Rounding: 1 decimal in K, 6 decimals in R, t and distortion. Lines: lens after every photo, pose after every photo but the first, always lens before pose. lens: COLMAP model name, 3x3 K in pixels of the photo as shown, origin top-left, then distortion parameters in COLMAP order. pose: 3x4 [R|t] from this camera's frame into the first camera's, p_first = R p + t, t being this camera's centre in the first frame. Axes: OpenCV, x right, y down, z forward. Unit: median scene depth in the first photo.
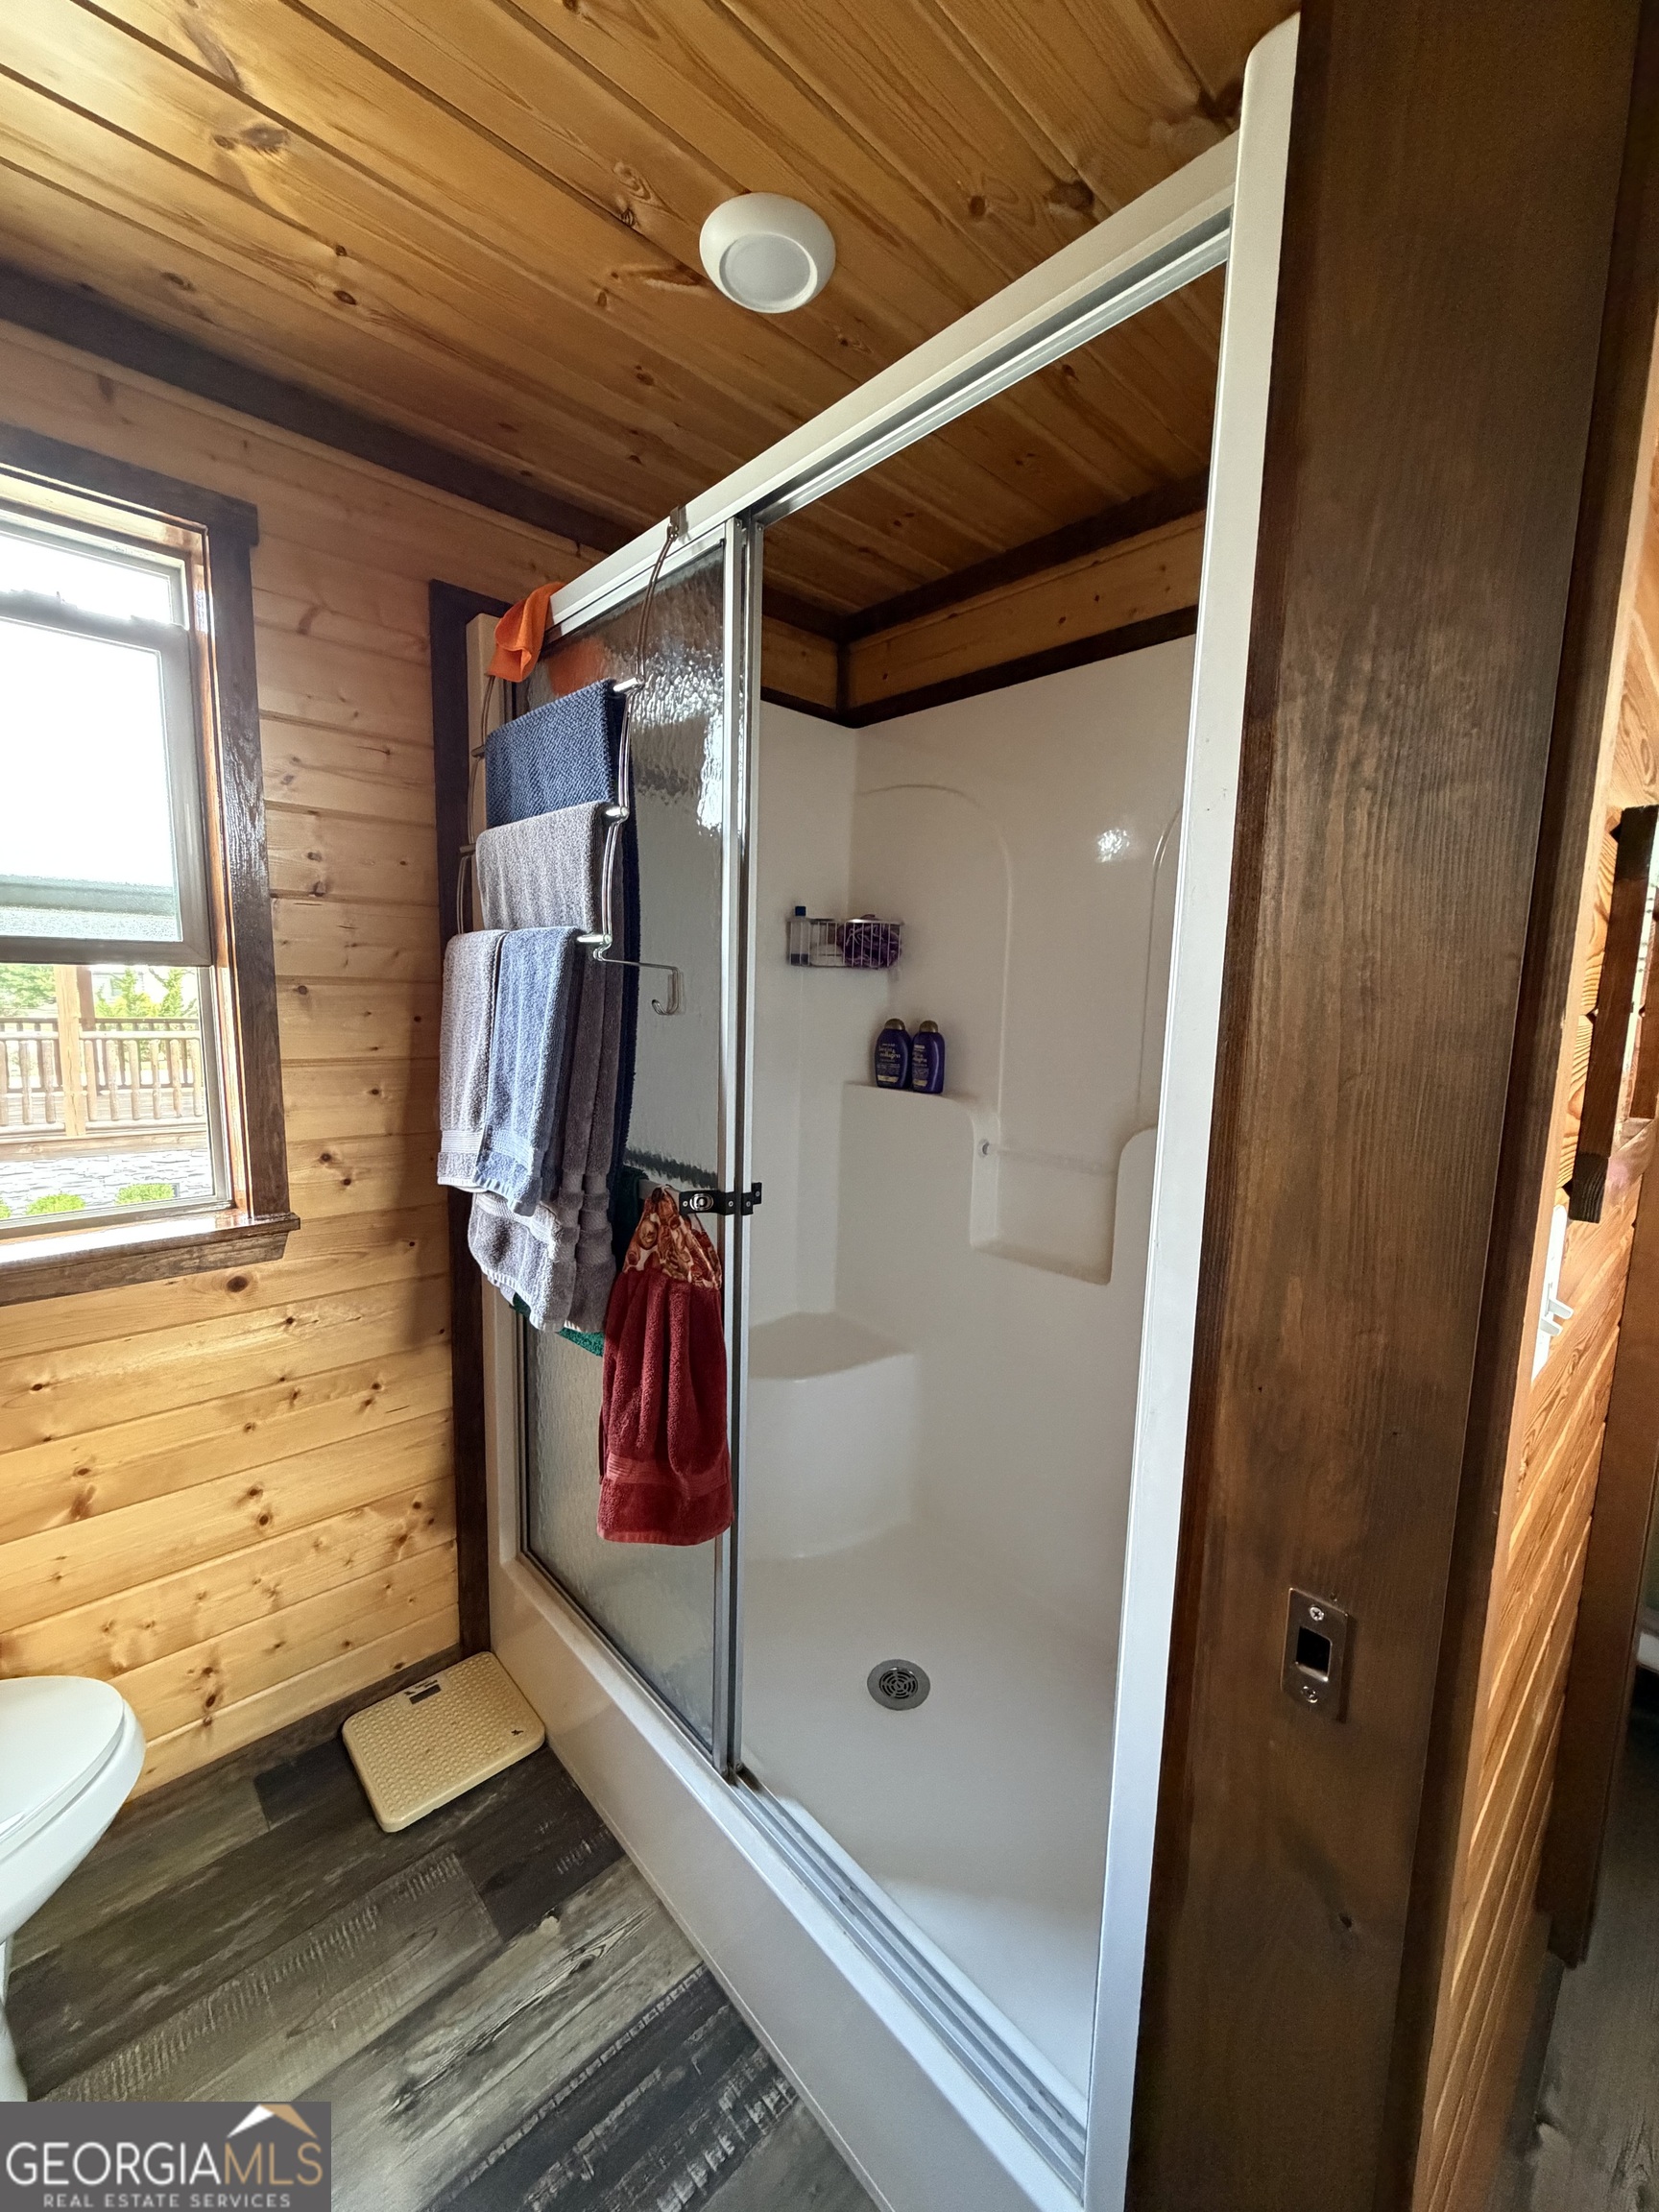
lens RADIAL K [[891.0, 0, 829.5], [0, 891.0, 1106.0], [0, 0, 1]] dist [0.000856, -0.000048]
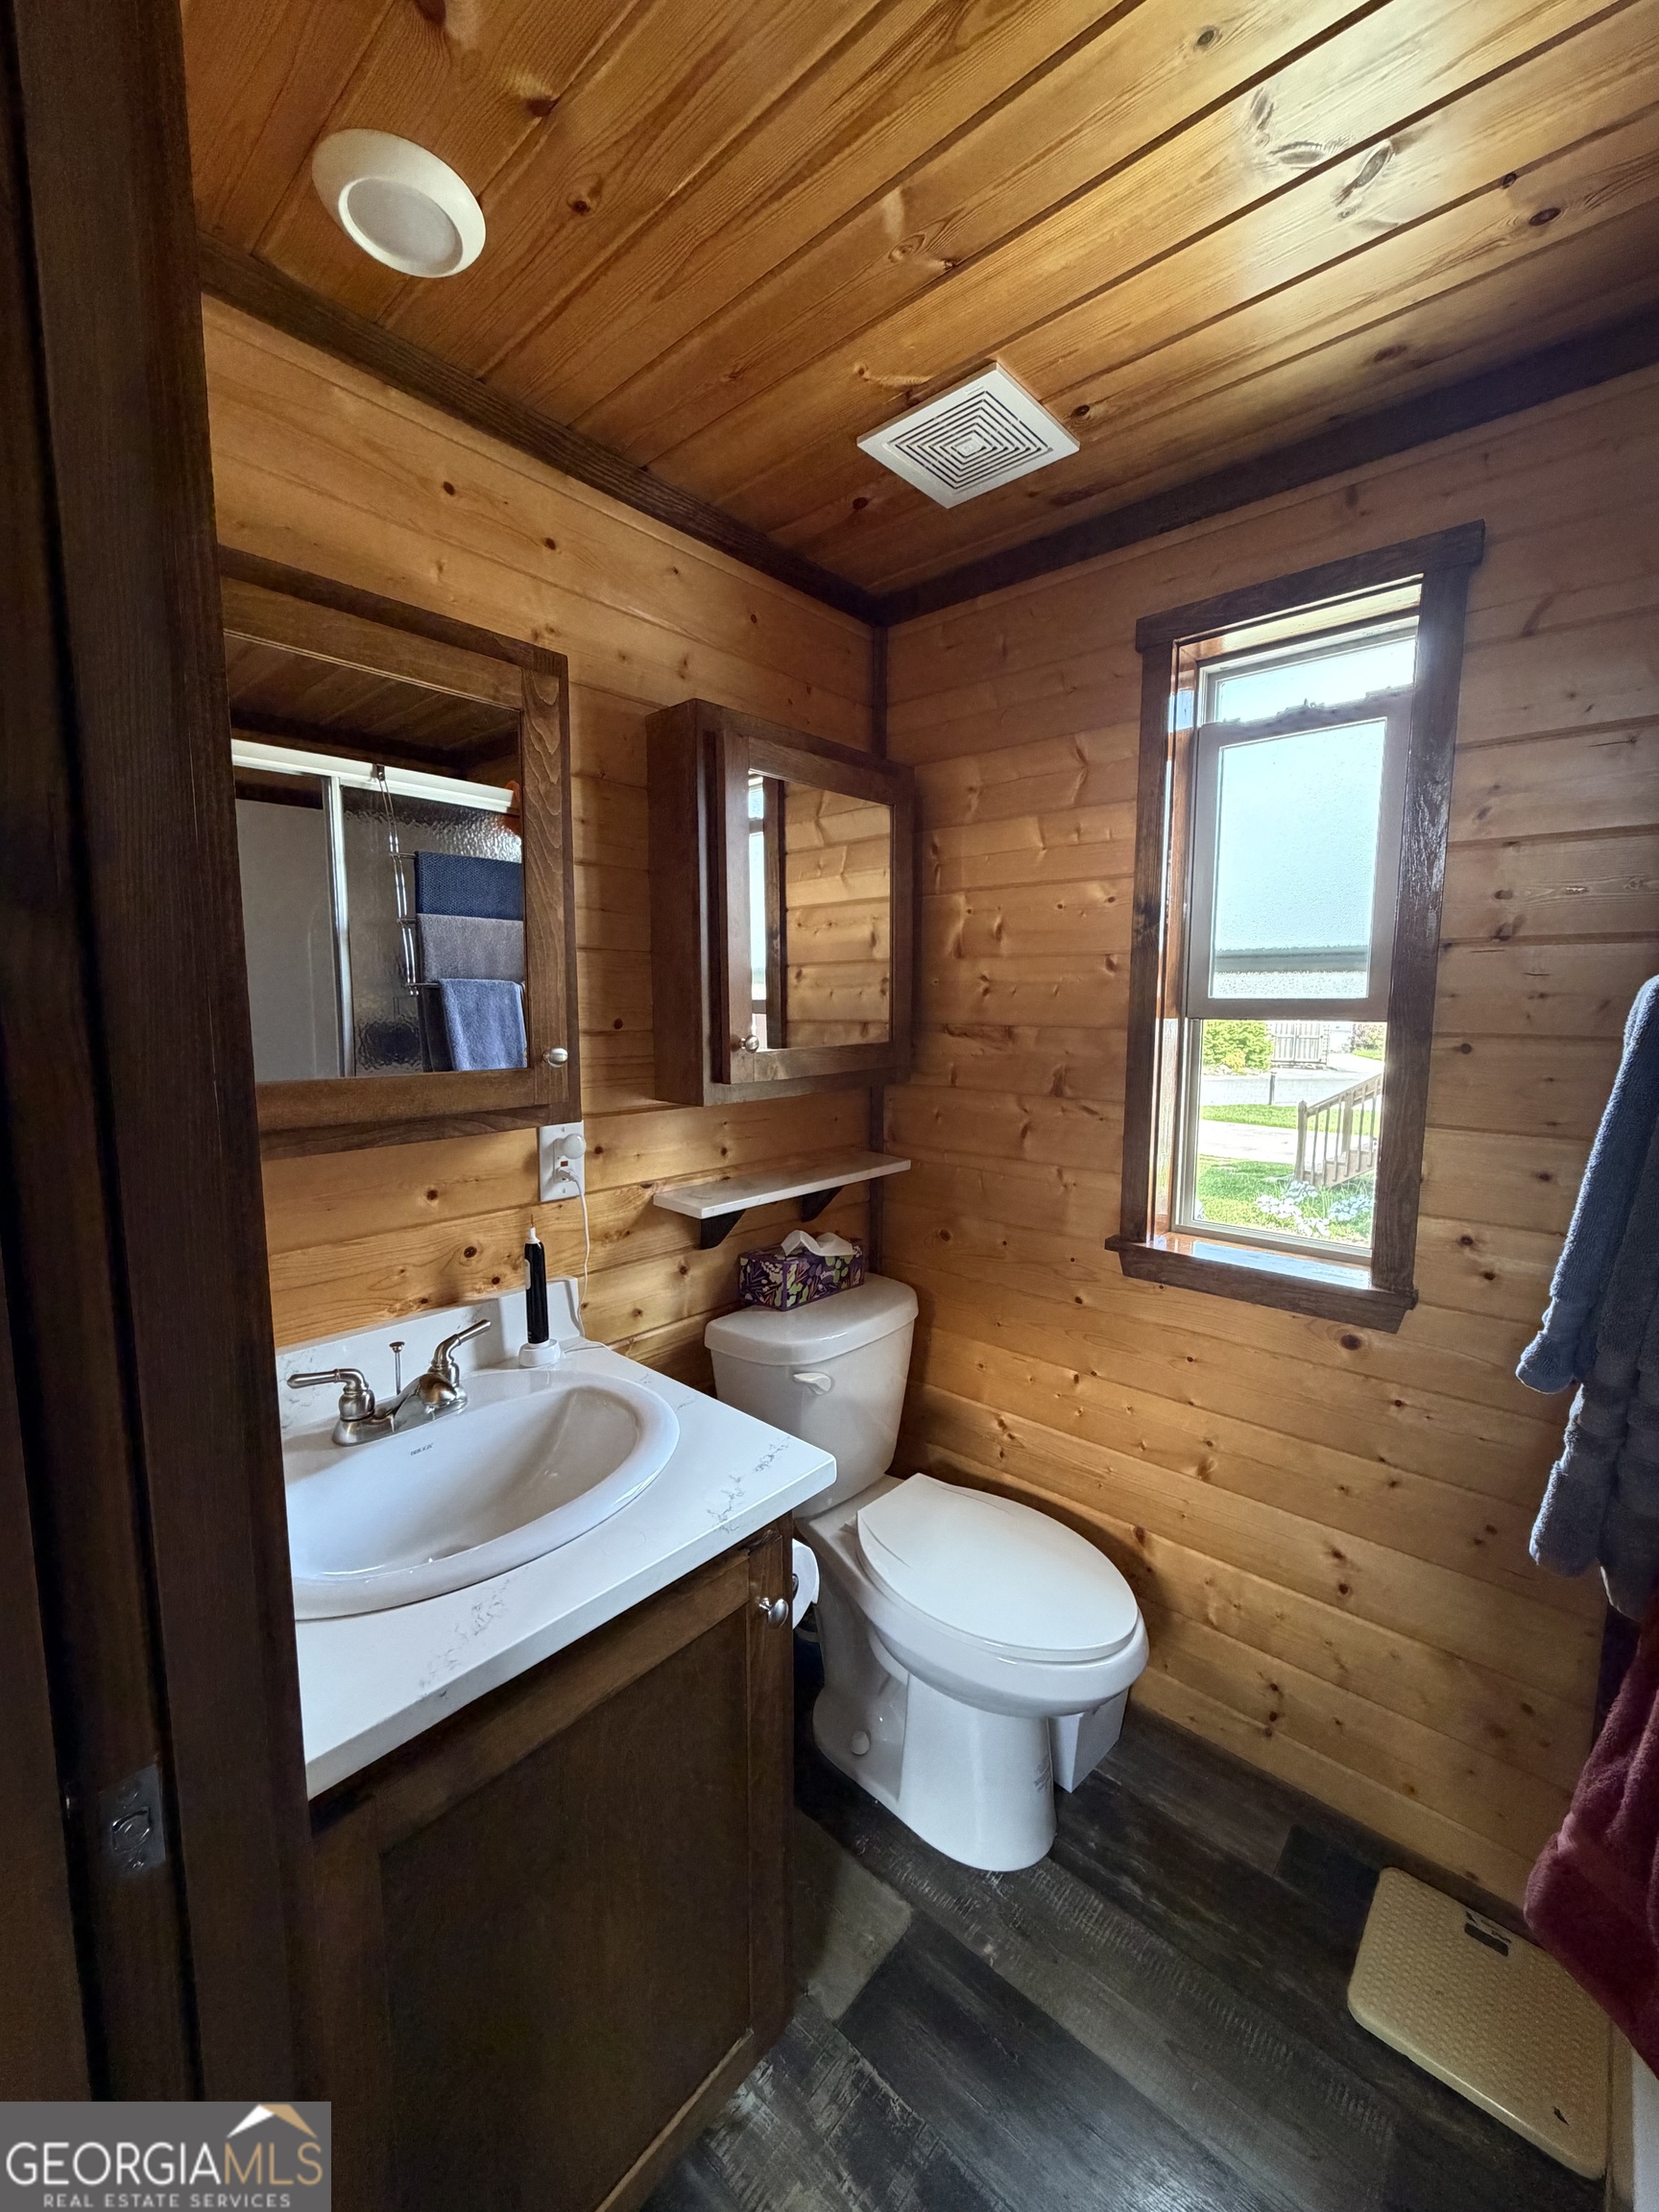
lens RADIAL K [[875.3, 0, 829.5], [0, 875.3, 1106.0], [0, 0, 1]] dist [-0.005436, 0.000120]
pose [[0.087796, 0.099282, -0.991179, 0.221910], [-0.140094, 0.986362, 0.086390, -0.062136], [0.986238, 0.131274, 0.100507, 0.309302]]
